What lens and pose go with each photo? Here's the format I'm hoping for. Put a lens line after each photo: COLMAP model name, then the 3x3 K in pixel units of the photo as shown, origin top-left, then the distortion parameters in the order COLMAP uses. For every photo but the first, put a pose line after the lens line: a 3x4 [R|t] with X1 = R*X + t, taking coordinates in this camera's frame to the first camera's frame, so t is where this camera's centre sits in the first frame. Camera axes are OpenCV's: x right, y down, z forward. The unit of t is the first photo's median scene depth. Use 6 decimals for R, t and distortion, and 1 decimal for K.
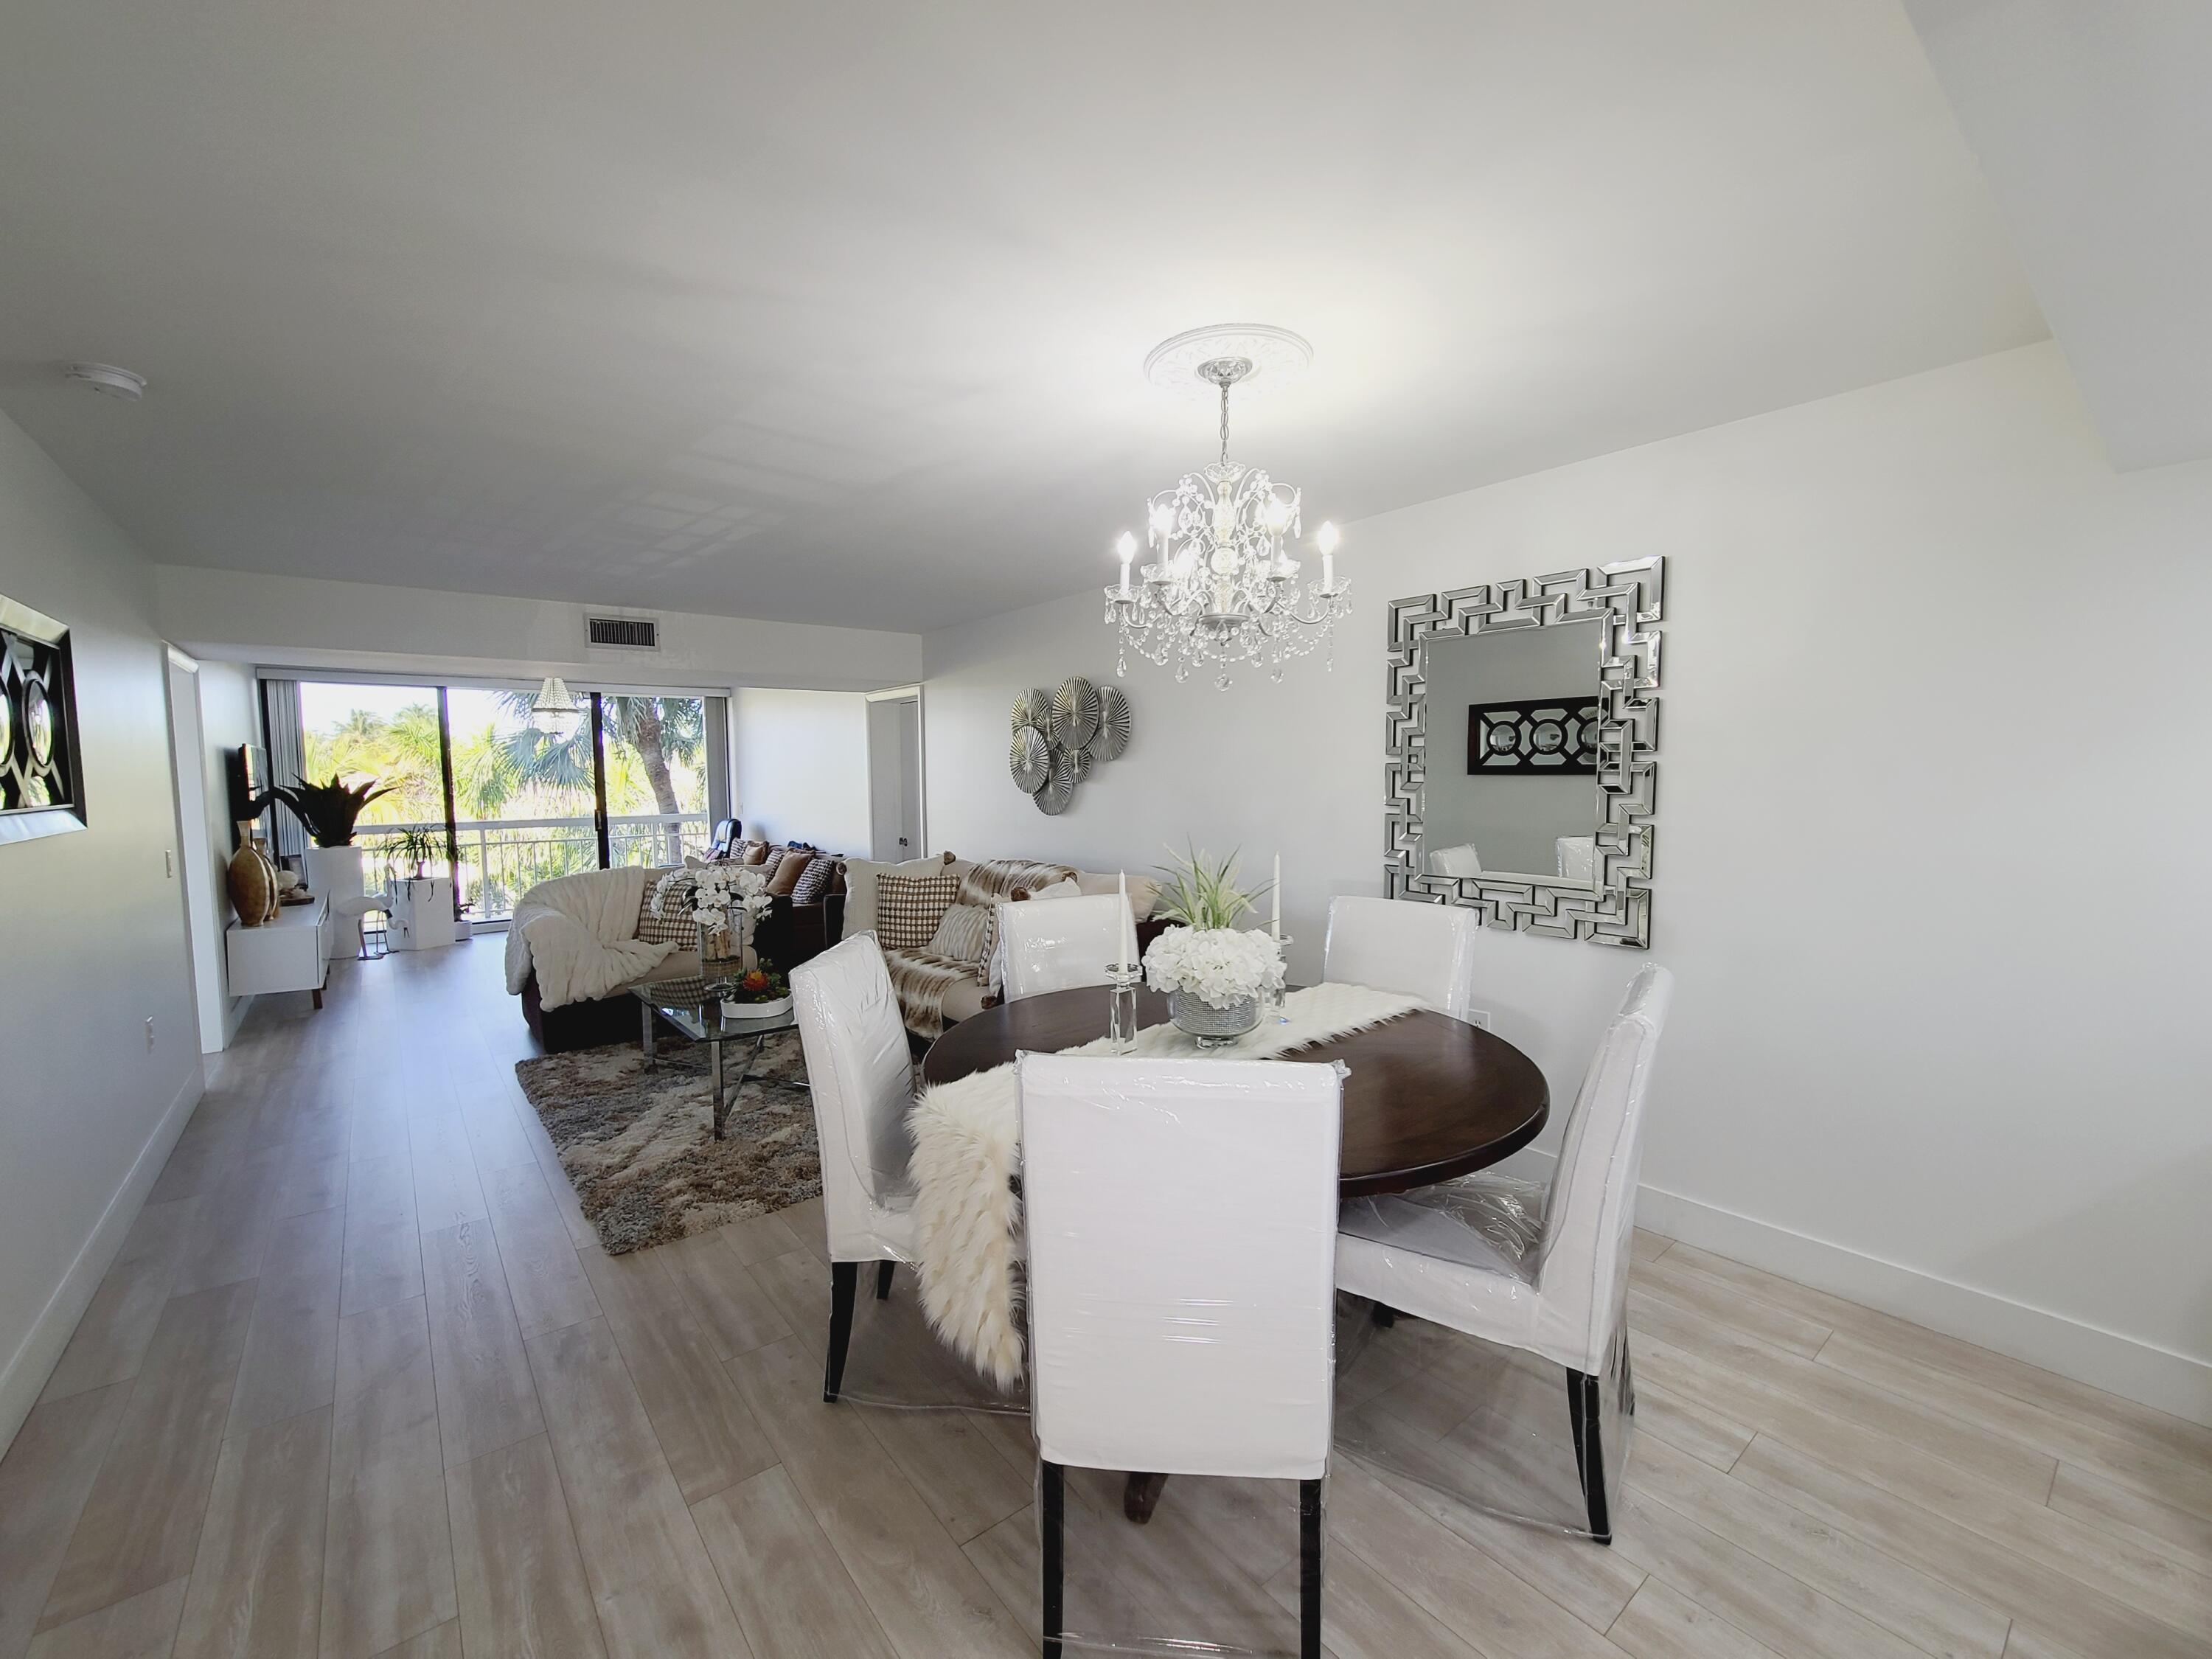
lens RADIAL K [[912.1, 0, 1091.9], [0, 912.1, 826.9], [0, 0, 1]] dist [0.002972, -0.000110]
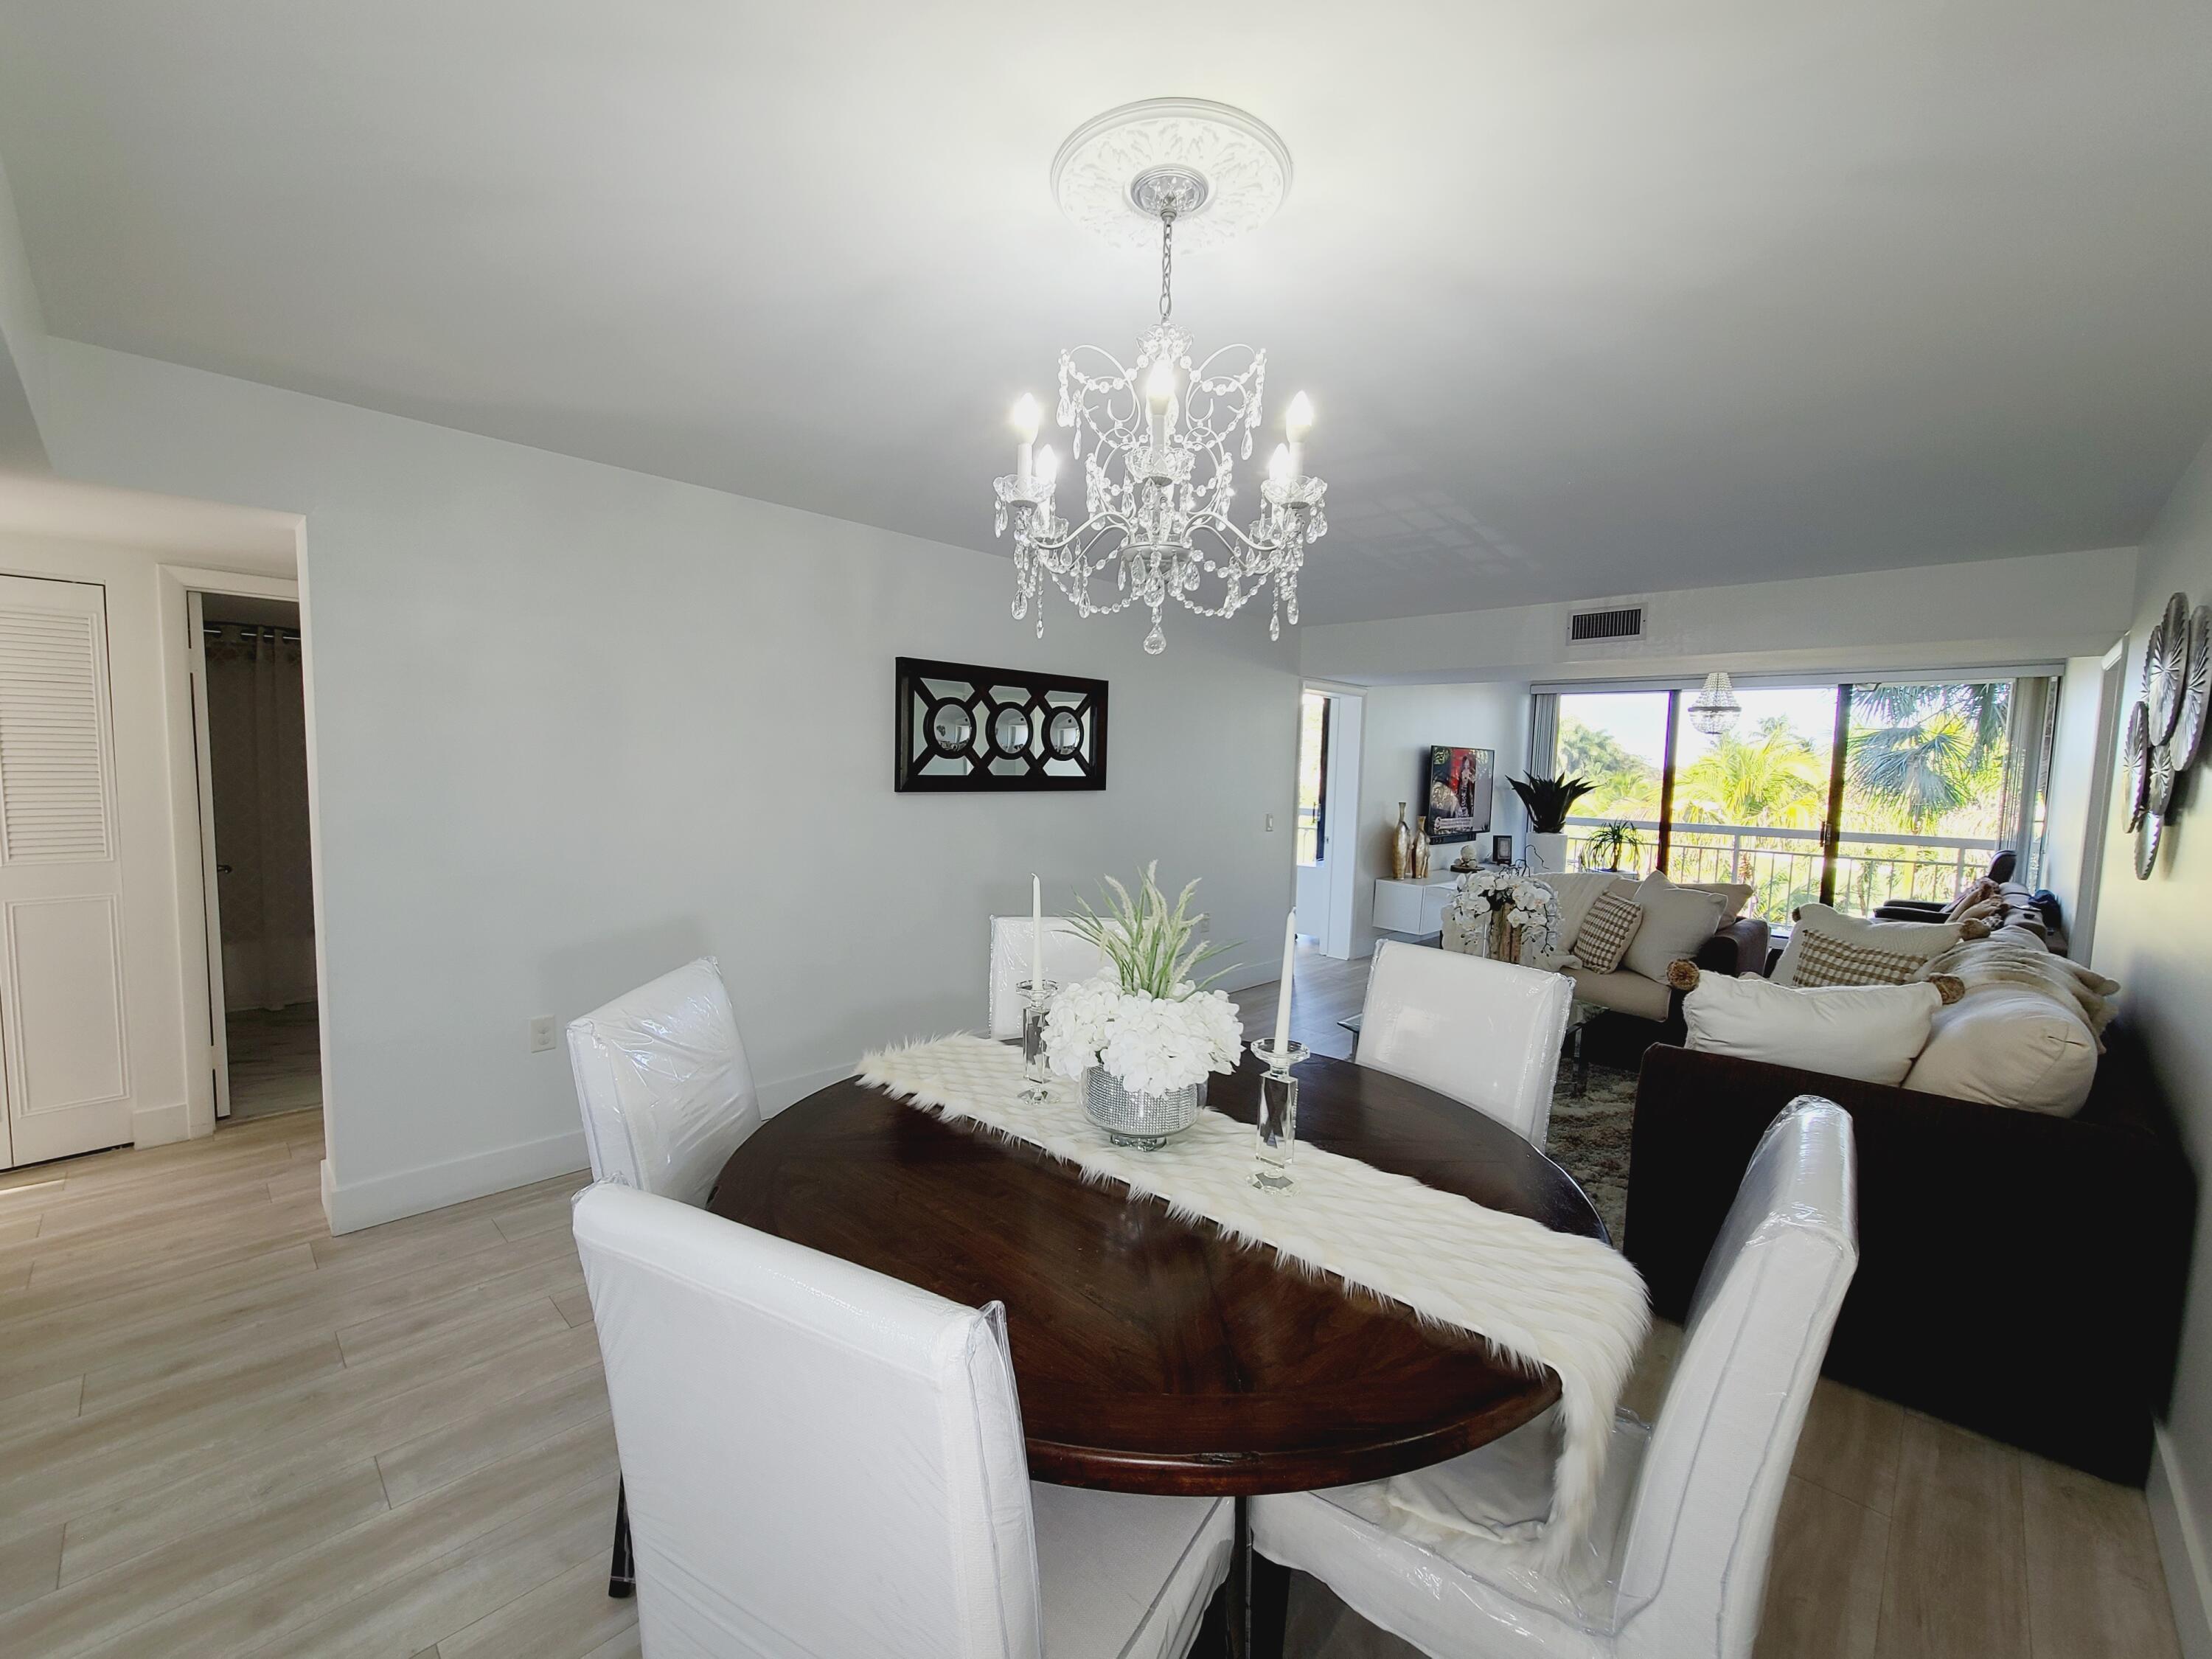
lens RADIAL K [[912.1, 0, 1094.6], [0, 912.1, 830.9], [0, 0, 1]] dist [0.002972, -0.000110]
pose [[0.135790, 0.088436, -0.986783, 0.281083], [-0.086175, 0.993288, 0.077160, -0.024186], [0.986983, 0.074559, 0.142499, 0.290805]]
